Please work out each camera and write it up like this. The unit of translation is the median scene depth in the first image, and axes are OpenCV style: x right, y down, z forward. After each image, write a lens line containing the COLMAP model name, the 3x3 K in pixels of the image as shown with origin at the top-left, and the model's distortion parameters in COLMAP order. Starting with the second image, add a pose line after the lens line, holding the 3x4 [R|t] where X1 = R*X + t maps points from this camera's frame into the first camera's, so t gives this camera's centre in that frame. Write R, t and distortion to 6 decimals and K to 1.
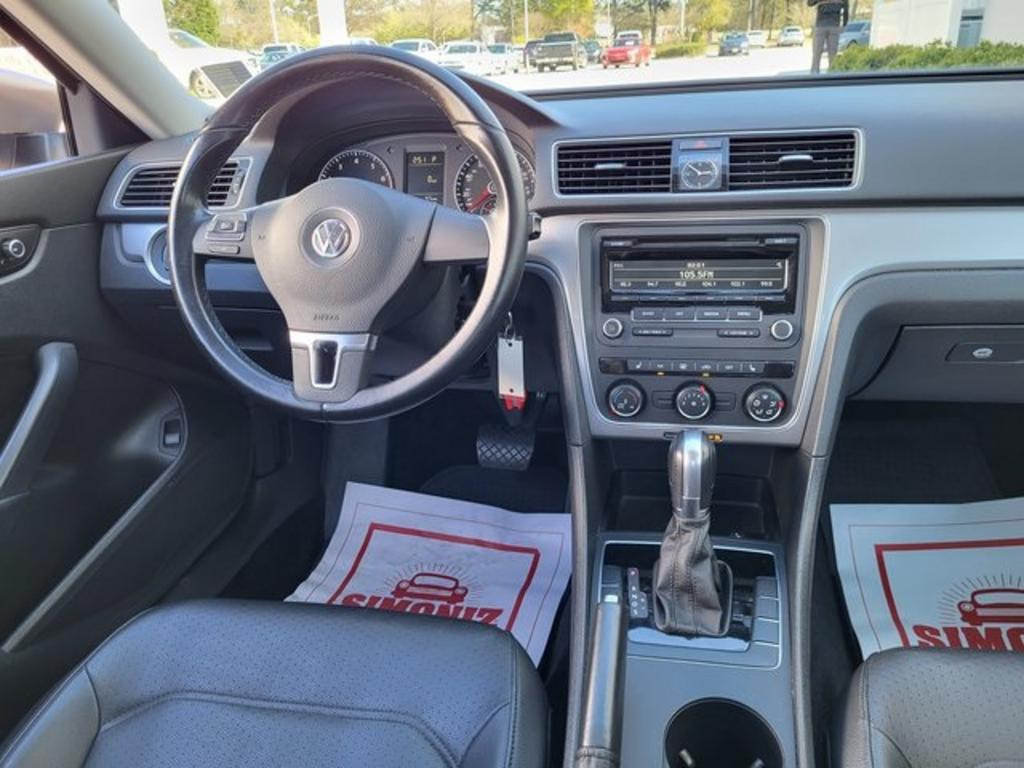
lens RADIAL K [[797.0, 0, 510.8], [0, 797.0, 366.4], [0, 0, 1]] dist [0.026753, -0.001499]
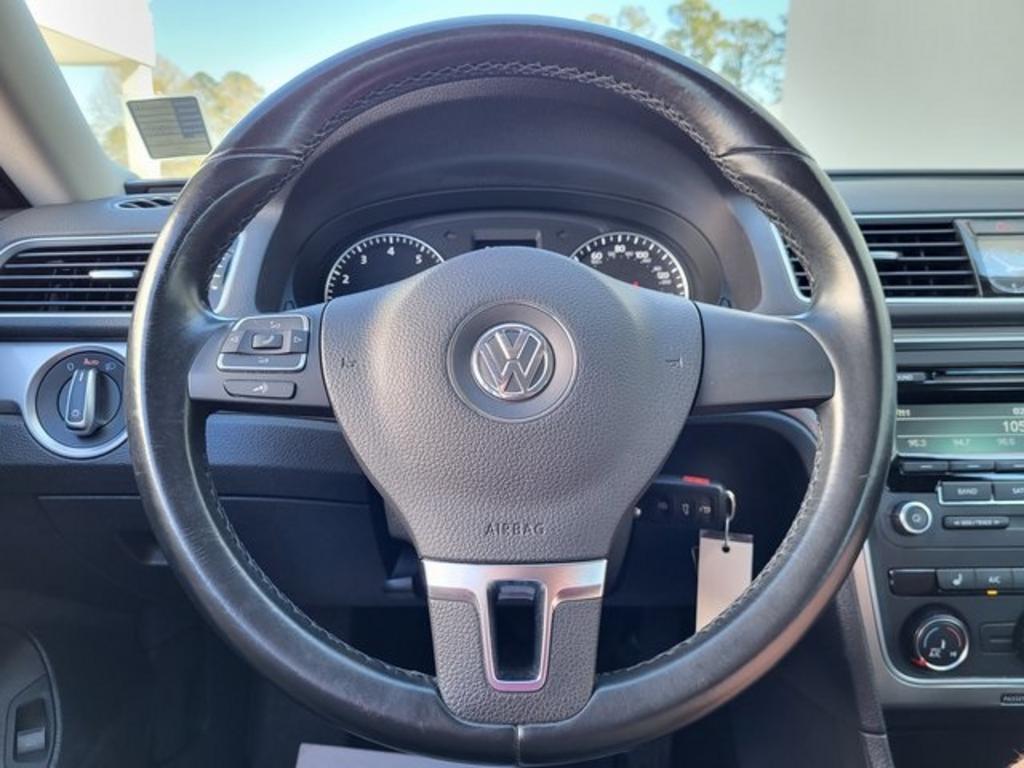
lens RADIAL K [[778.6, 0, 485.7], [0, 778.6, 371.4], [0, 0, 1]] dist [0.003335, 0.002809]
pose [[0.974427, 0.000942, 0.224701, -0.313982], [0.037566, 0.985235, -0.167036, -0.070759], [-0.221540, 0.171205, 0.960004, 0.498190]]
